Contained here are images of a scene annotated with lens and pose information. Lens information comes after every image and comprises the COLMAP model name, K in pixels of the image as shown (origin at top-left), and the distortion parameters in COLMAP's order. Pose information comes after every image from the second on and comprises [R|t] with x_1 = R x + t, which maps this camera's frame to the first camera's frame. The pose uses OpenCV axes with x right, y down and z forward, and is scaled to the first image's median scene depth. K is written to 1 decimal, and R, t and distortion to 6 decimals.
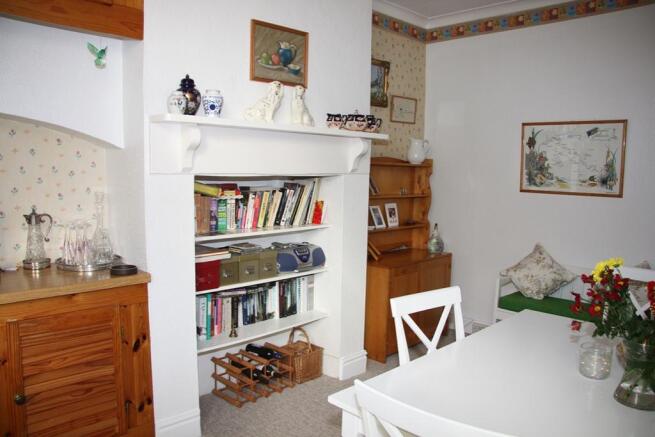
lens RADIAL K [[523.7, 0, 327.5], [0, 523.7, 218.5], [0, 0, 1]] dist [-0.159405, 0.111754]
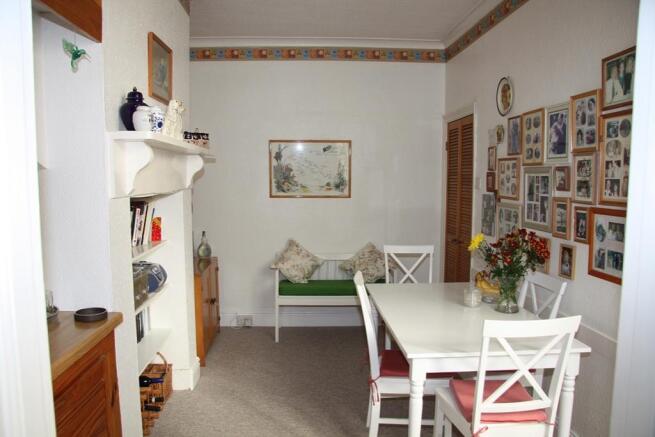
lens RADIAL K [[508.8, 0, 327.5], [0, 508.8, 218.5], [0, 0, 1]] dist [-0.165385, 0.058242]
pose [[0.678342, -0.077725, 0.730624, -0.437629], [0.081527, 0.996211, 0.030286, -0.031140], [-0.730210, 0.039021, 0.682108, 0.108313]]
